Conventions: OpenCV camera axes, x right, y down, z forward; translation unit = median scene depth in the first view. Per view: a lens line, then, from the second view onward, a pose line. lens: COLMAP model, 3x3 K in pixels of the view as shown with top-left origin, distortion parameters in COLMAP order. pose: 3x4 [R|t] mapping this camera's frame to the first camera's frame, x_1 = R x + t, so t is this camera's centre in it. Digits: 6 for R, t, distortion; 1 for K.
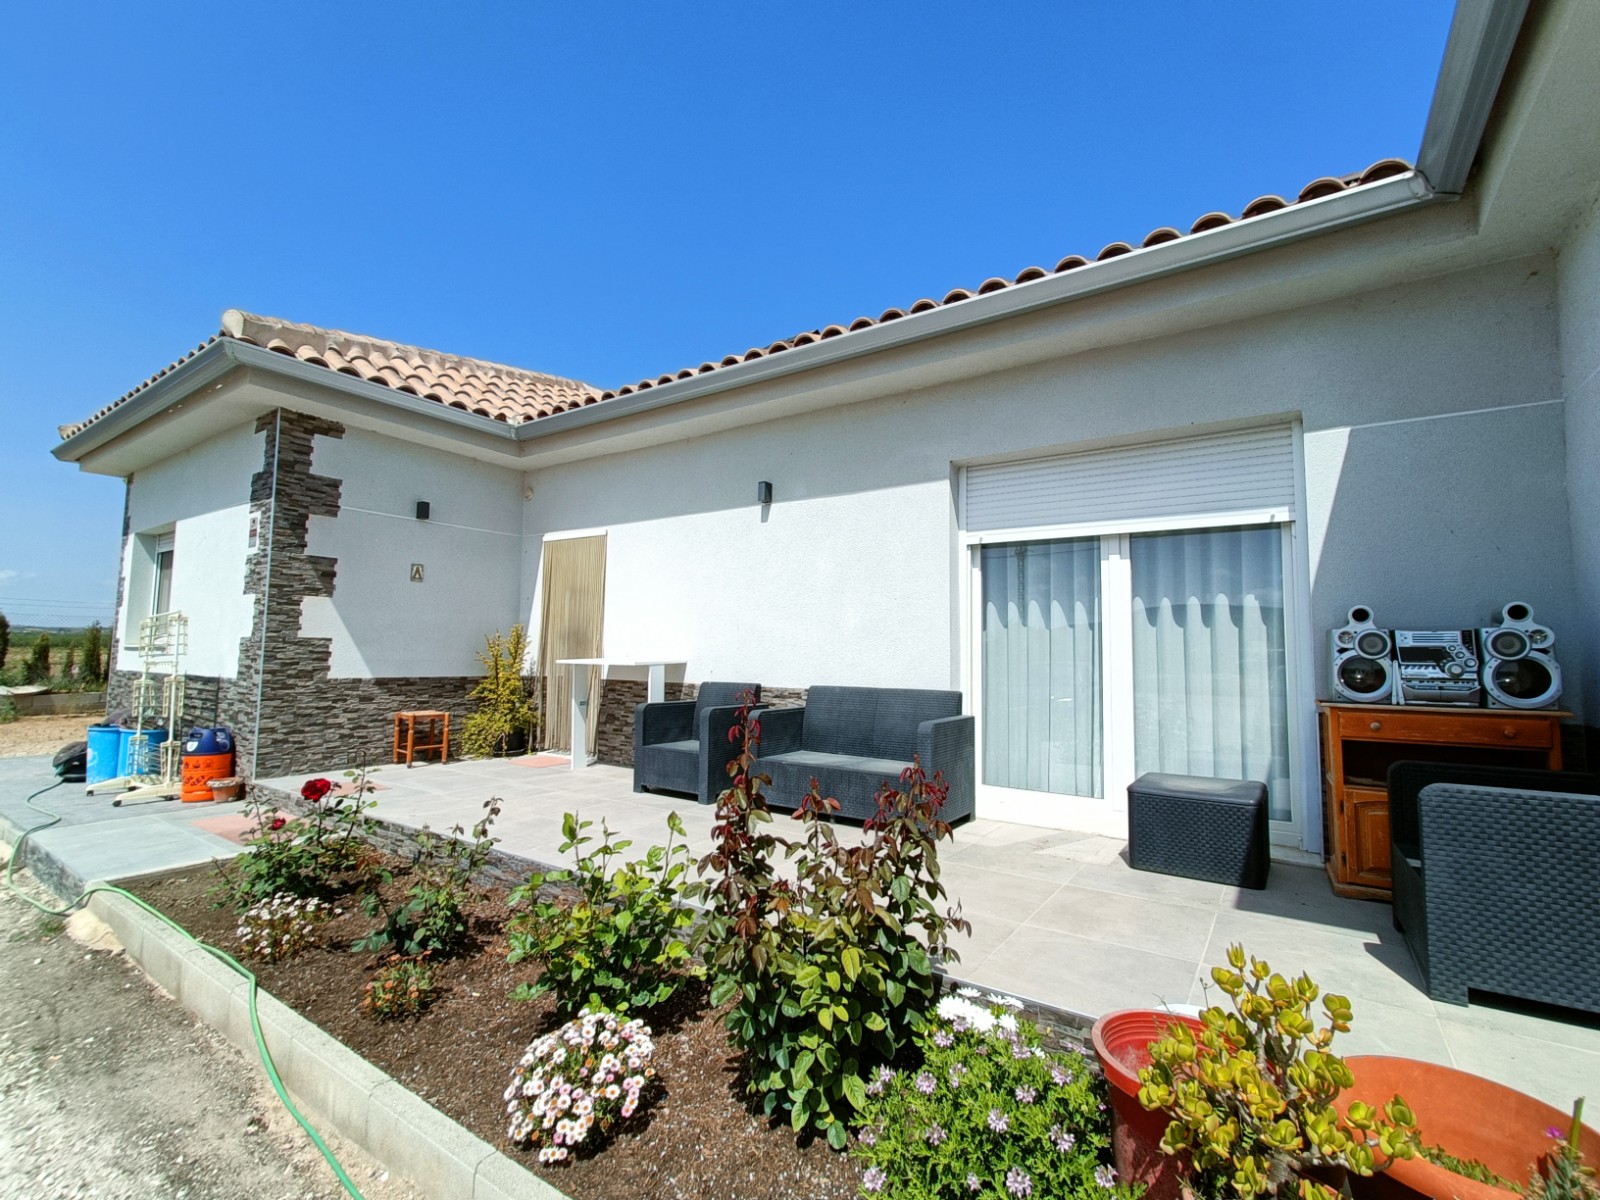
lens RADIAL K [[717.6, 0, 798.3], [0, 717.6, 605.4], [0, 0, 1]] dist [0.003267, 0.000342]
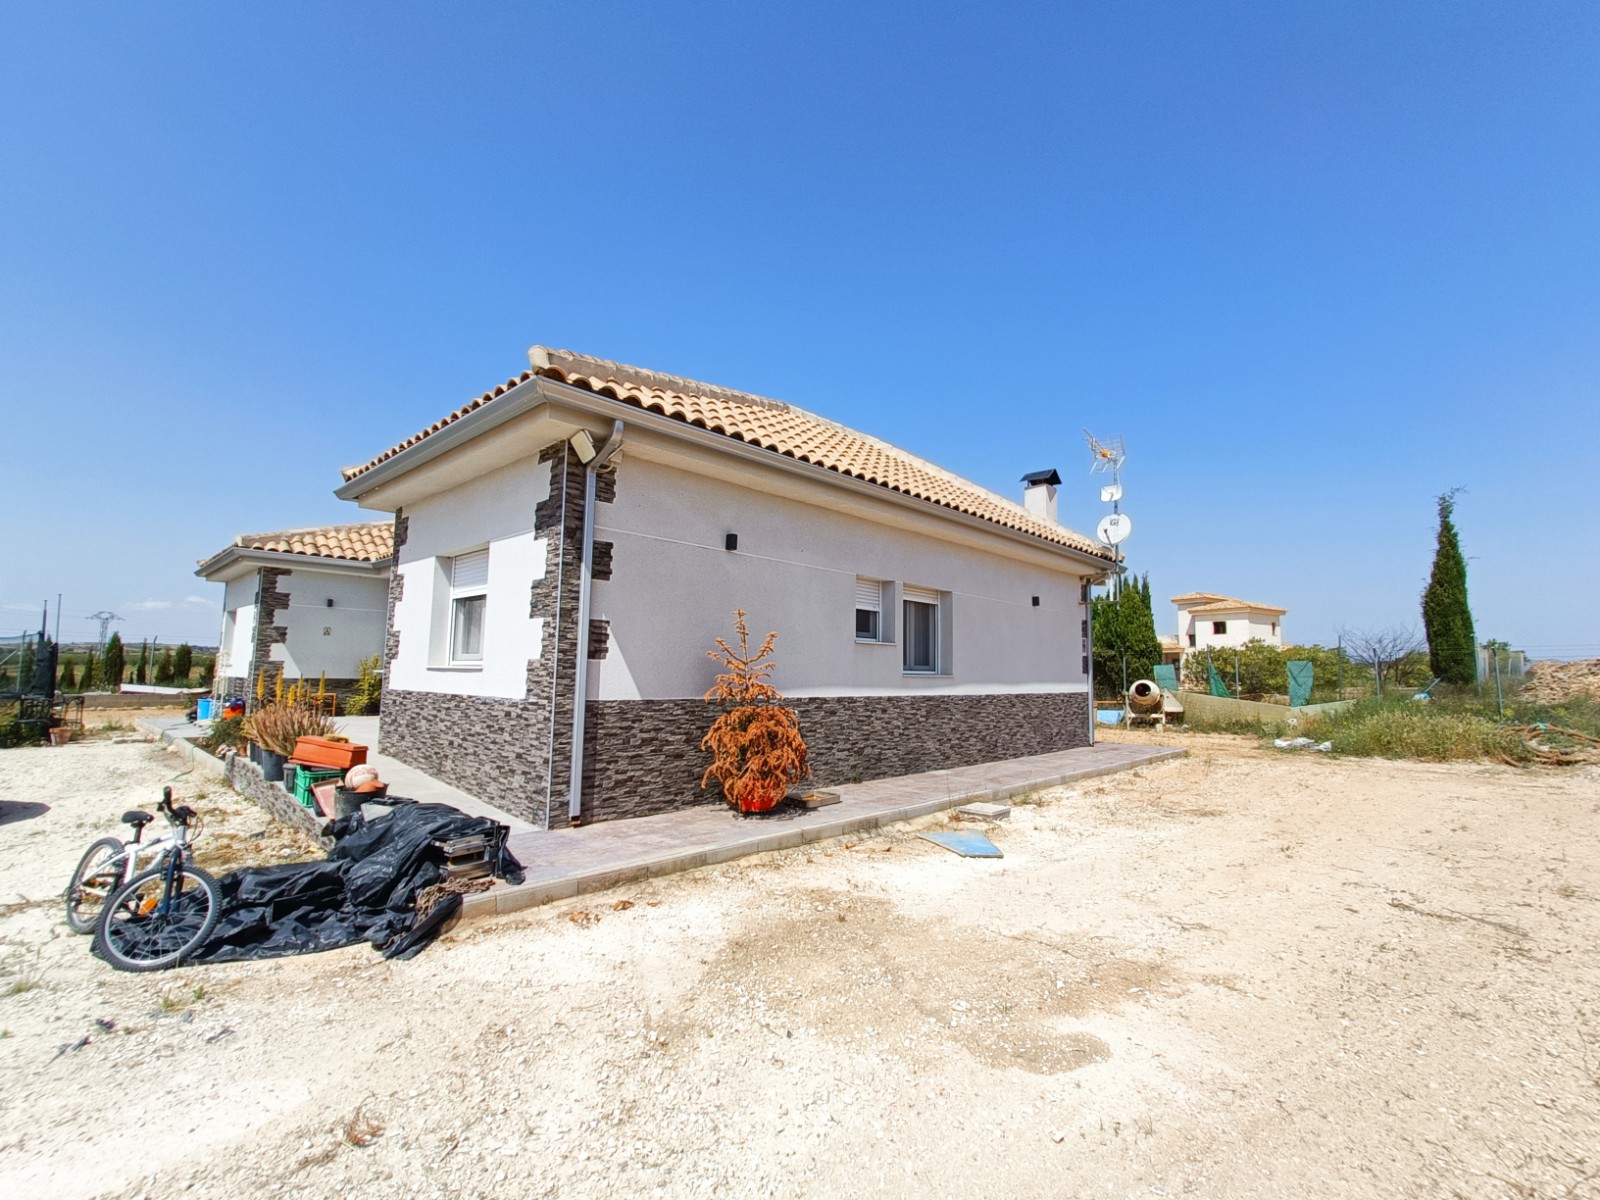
lens RADIAL K [[717.6, 0, 789.1], [0, 717.6, 604.7], [0, 0, 1]] dist [0.003267, 0.000342]
pose [[0.986473, -0.014237, -0.163304, 1.391977], [0.009405, 0.999496, -0.030324, -0.052151], [0.163653, 0.028378, 0.986110, -1.075991]]
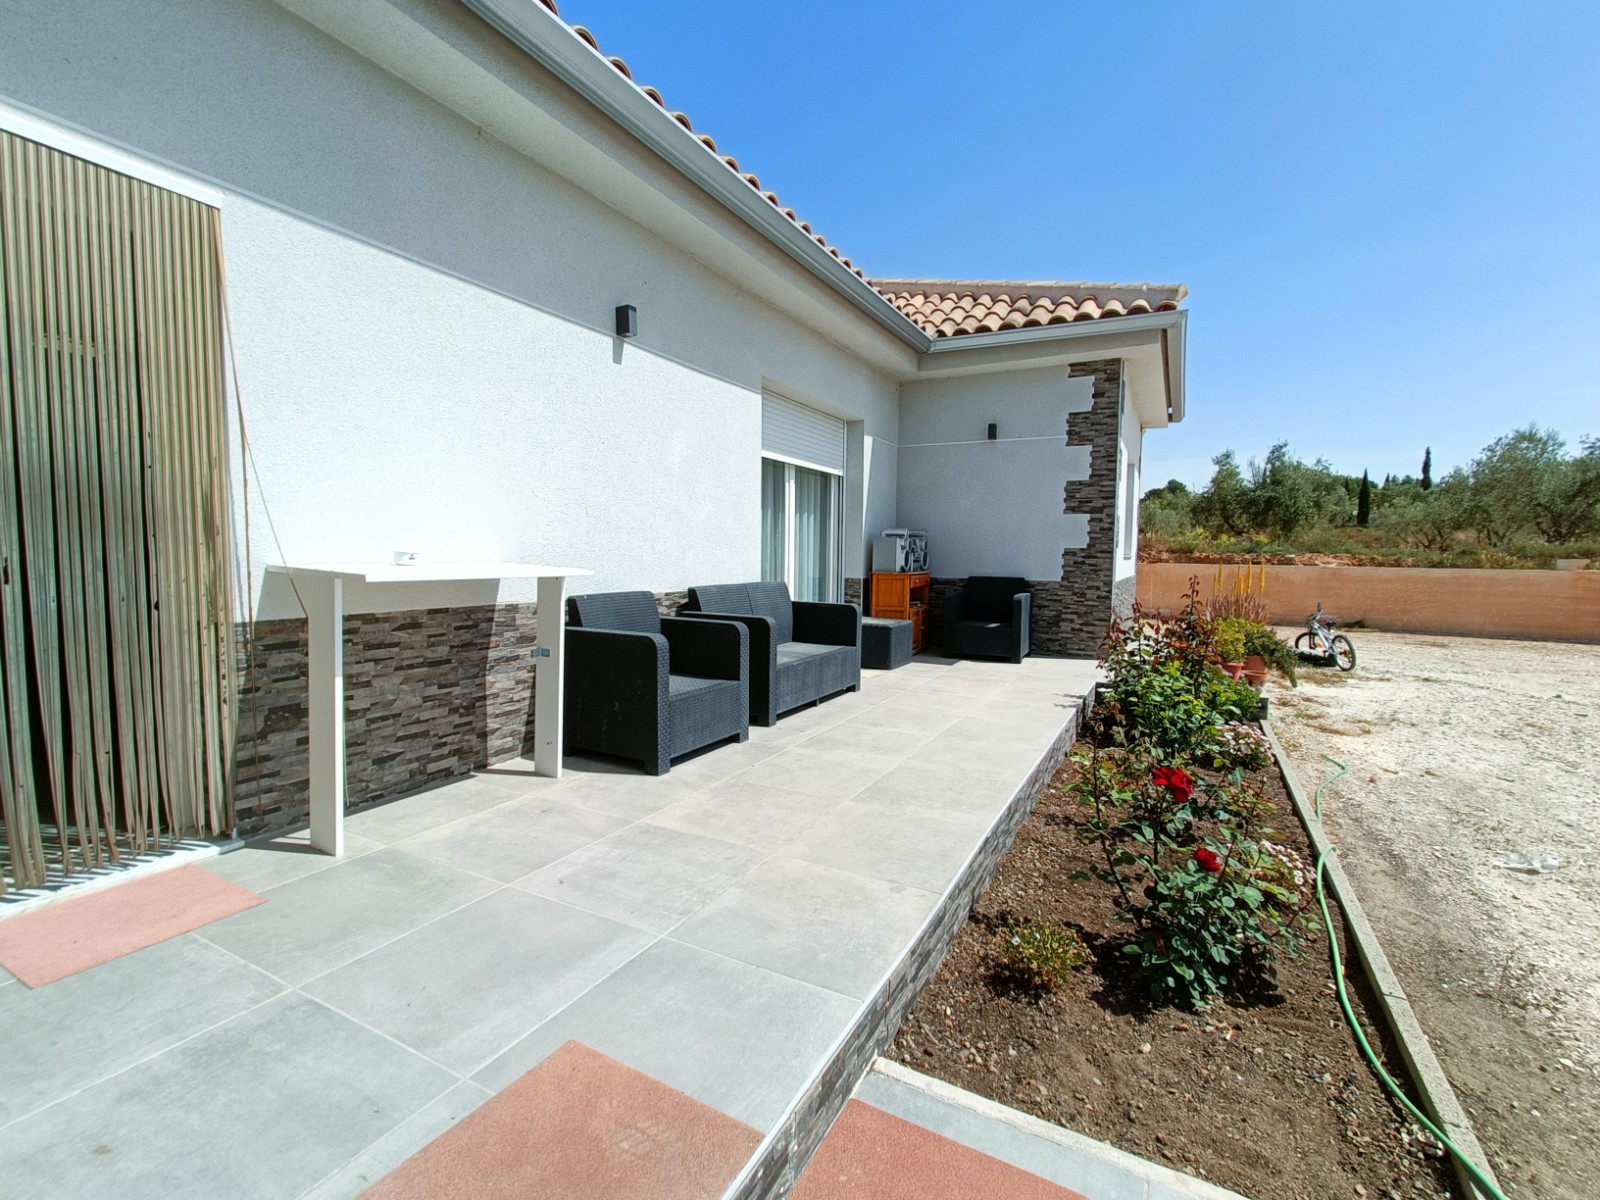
lens RADIAL K [[717.6, 0, 791.0], [0, 717.6, 587.4], [0, 0, 1]] dist [0.003267, 0.000342]
pose [[-0.107578, -0.073737, 0.991458, -0.678929], [-0.081353, 0.994554, 0.065140, 0.036280], [-0.990863, -0.073650, -0.112991, 0.767163]]
